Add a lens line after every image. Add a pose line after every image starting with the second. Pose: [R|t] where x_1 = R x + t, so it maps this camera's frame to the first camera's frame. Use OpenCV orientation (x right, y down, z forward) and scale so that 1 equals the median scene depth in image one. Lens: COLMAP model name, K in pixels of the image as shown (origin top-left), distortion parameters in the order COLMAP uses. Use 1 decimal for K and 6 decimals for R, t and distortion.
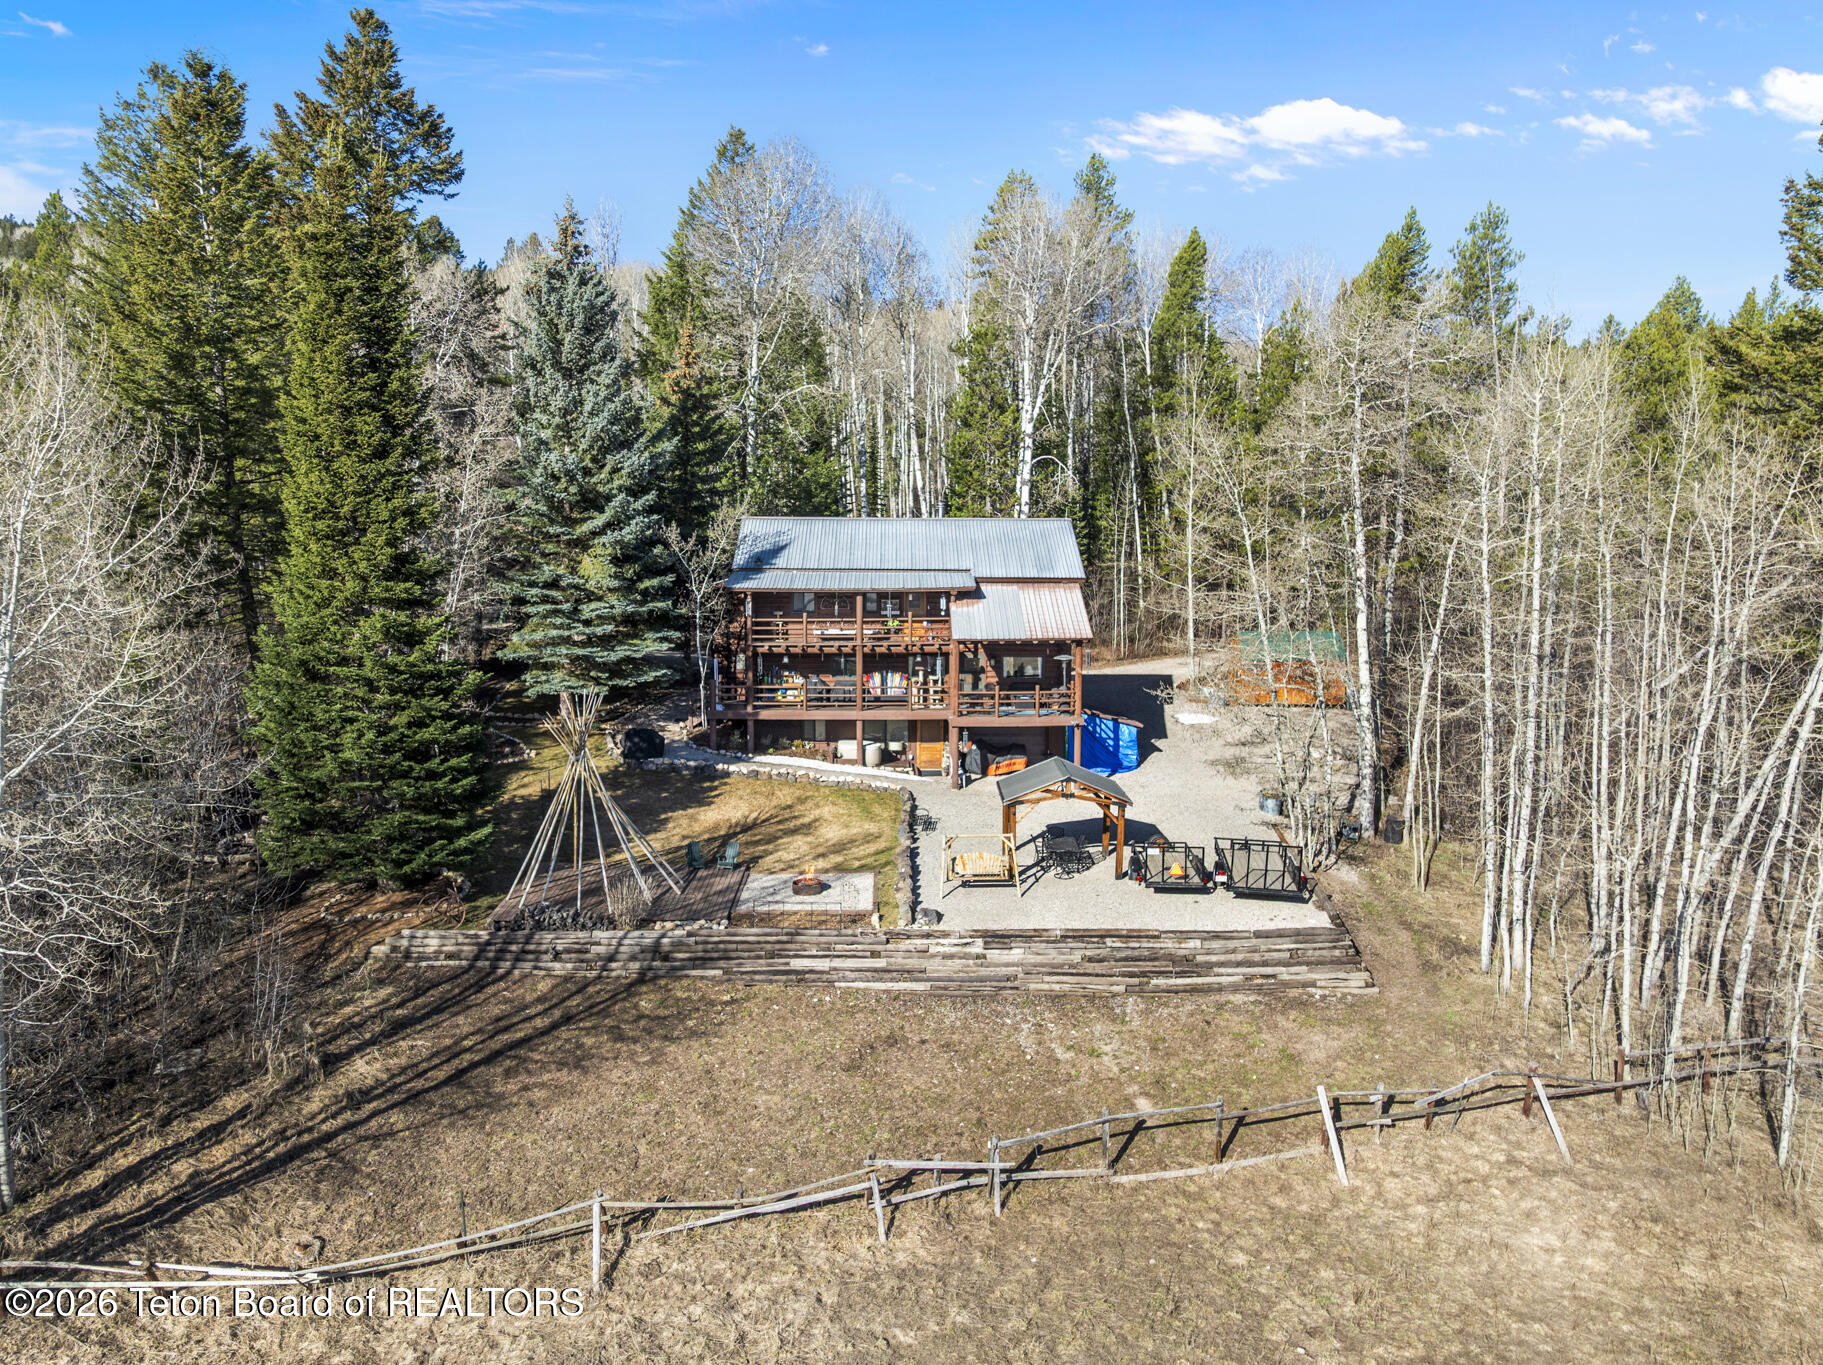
lens RADIAL K [[1278.6, 0, 911.5], [0, 1278.6, 682.5], [0, 0, 1]] dist [-0.038135, 0.000788]
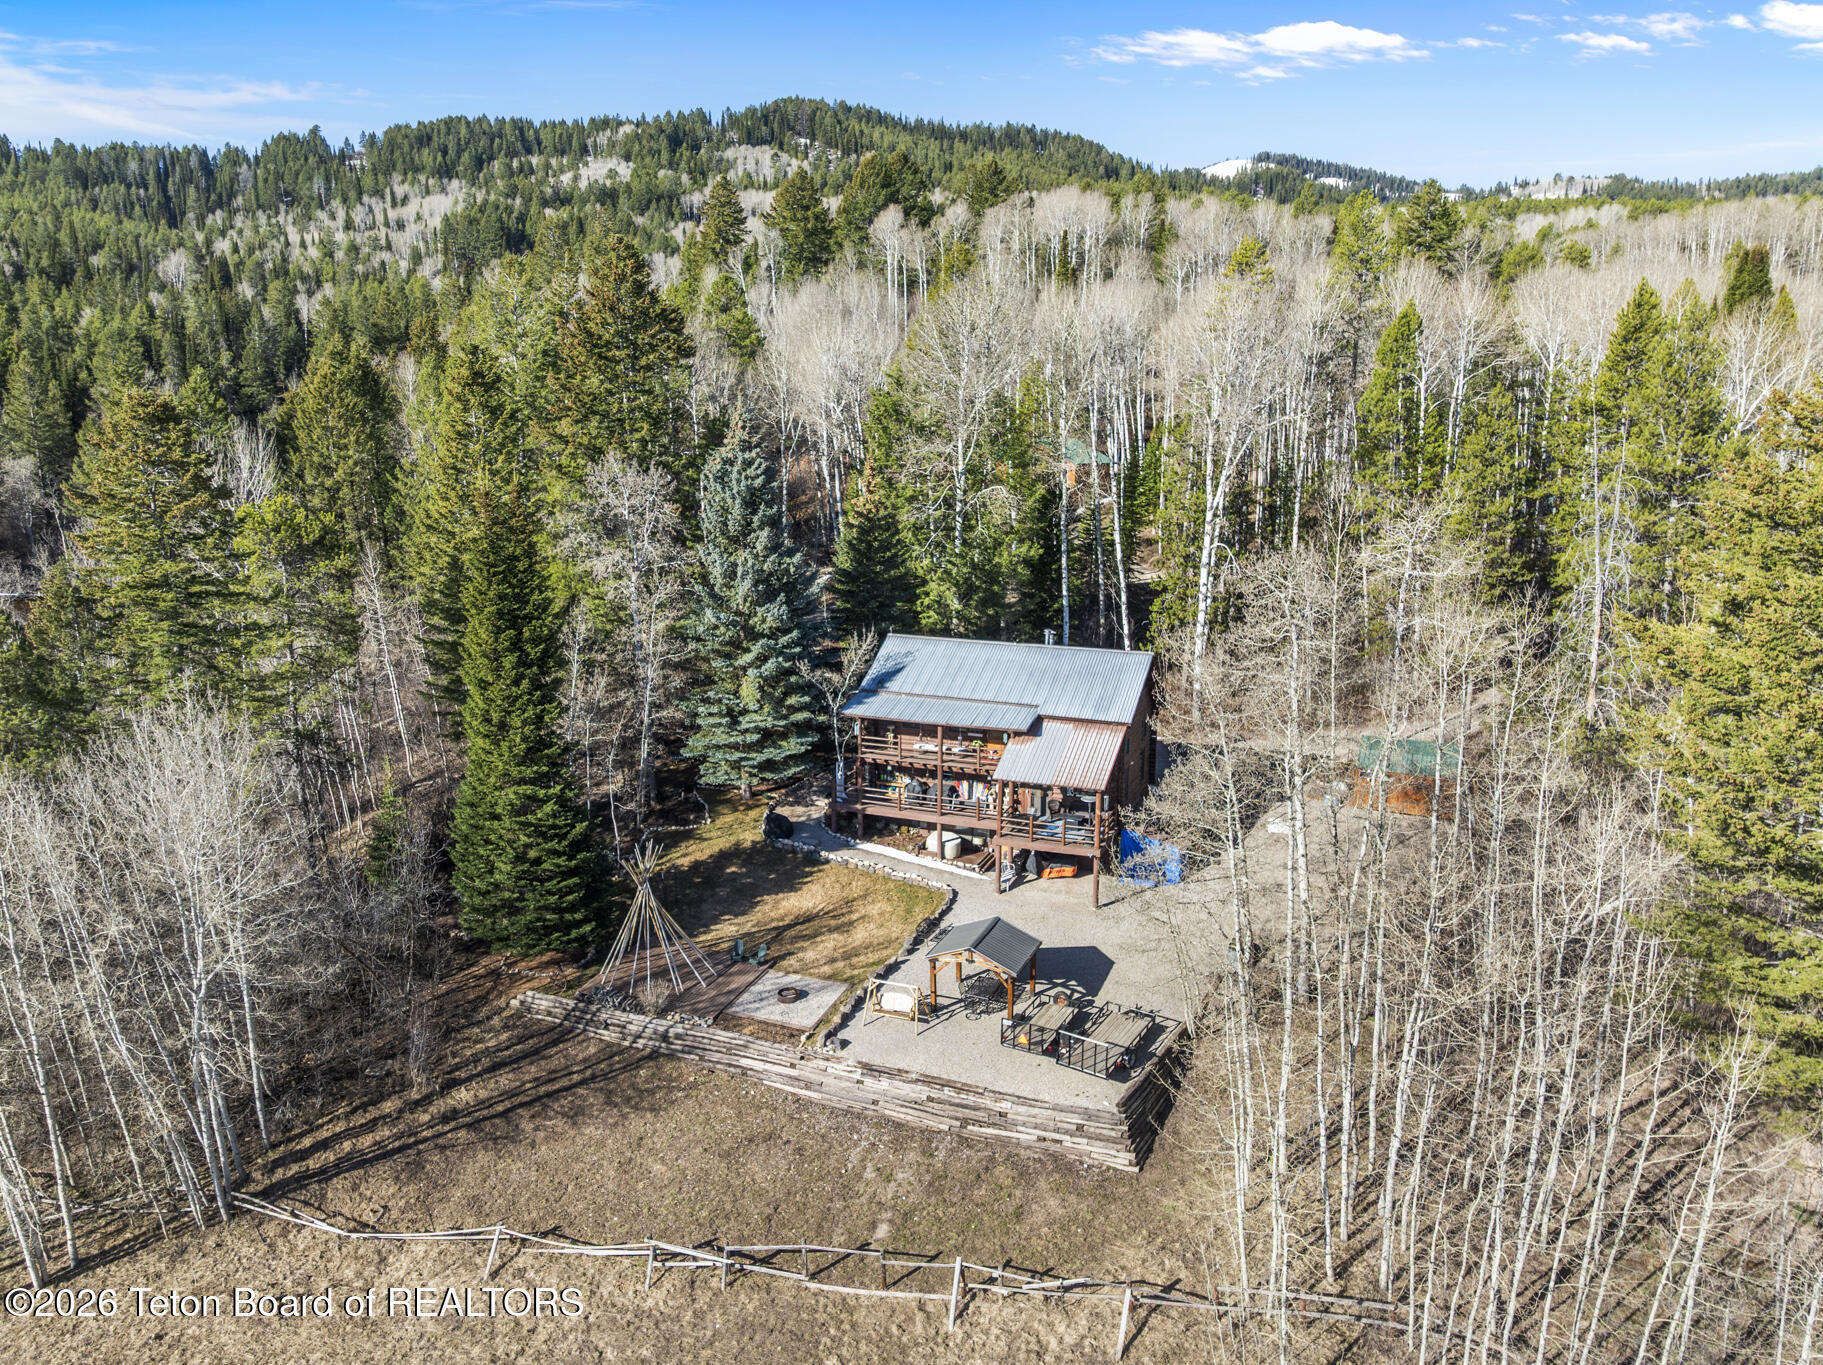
lens RADIAL K [[1278.6, 0, 911.5], [0, 1278.6, 682.5], [0, 0, 1]] dist [-0.038135, 0.000788]
pose [[0.918426, 0.074319, -0.388549, 0.595379], [-0.028418, 0.992052, 0.122579, -0.377183], [0.394571, -0.101538, 0.913238, -0.193152]]
